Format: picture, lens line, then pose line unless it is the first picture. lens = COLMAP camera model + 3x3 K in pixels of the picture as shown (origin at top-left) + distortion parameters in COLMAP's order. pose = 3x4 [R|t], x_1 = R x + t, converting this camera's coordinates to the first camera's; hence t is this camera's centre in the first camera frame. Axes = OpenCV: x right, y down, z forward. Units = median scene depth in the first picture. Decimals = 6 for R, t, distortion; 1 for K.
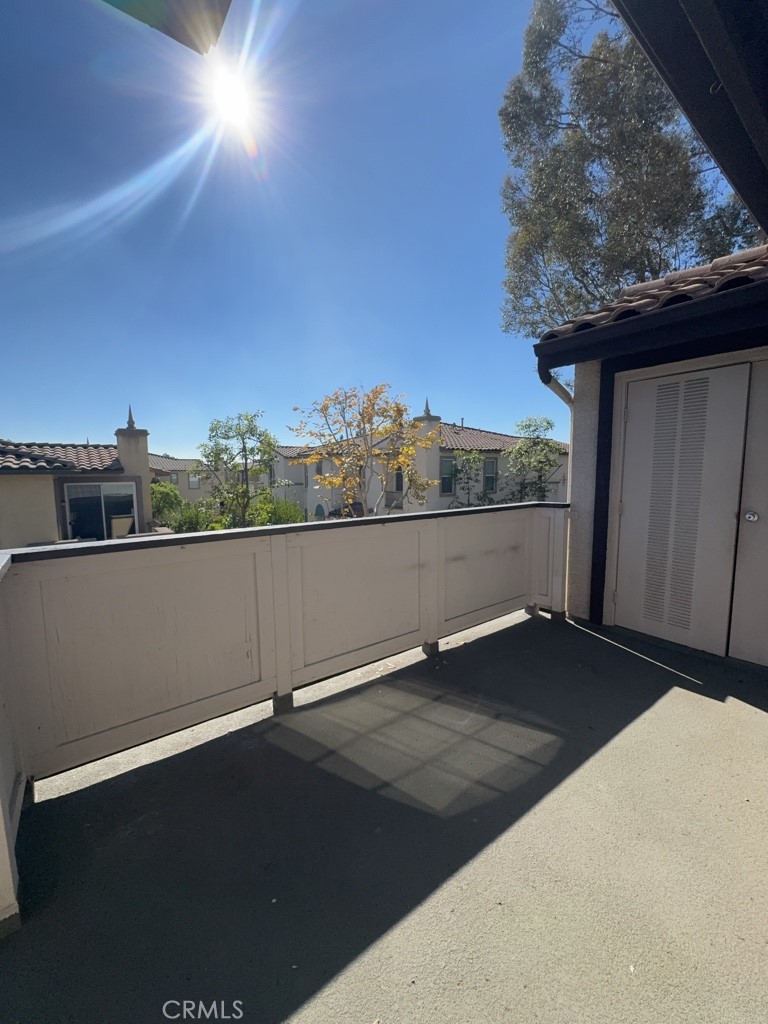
lens RADIAL K [[412.1, 0, 383.0], [0, 412.1, 515.9], [0, 0, 1]] dist [-0.006967, 0.002332]
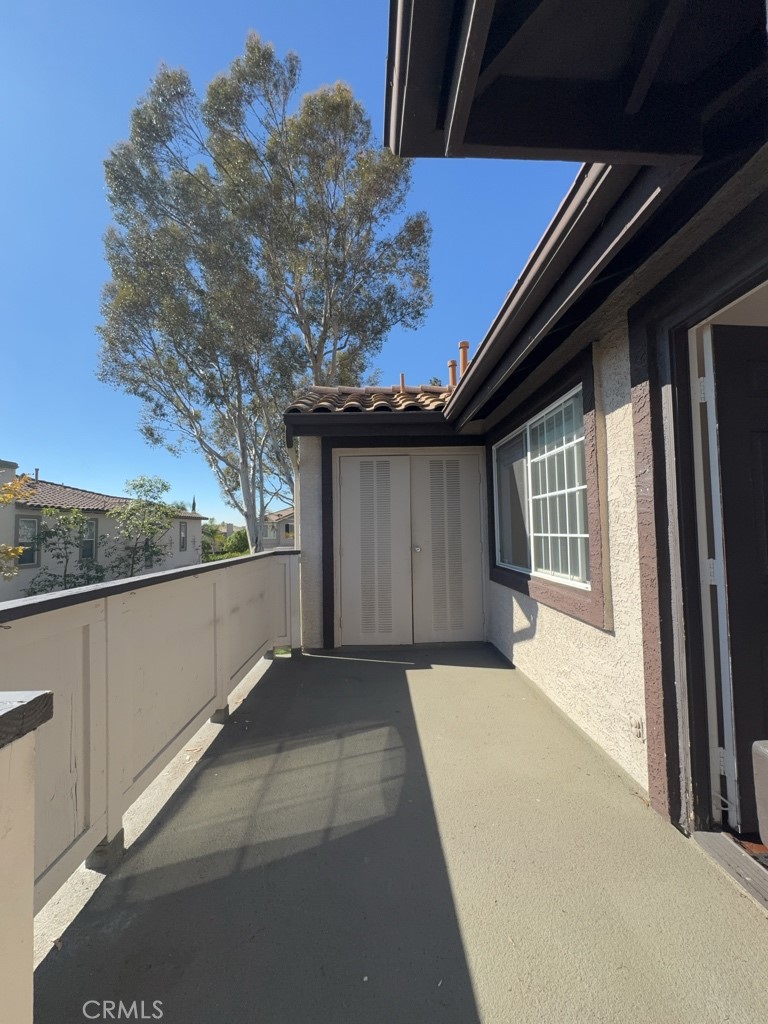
lens RADIAL K [[412.1, 0, 389.0], [0, 412.1, 516.5], [0, 0, 1]] dist [-0.006967, 0.002332]
pose [[0.574337, 0.024261, 0.818259, -0.137942], [0.104177, 0.989268, -0.102453, 0.008015], [-0.811963, 0.144086, 0.565646, 0.045620]]
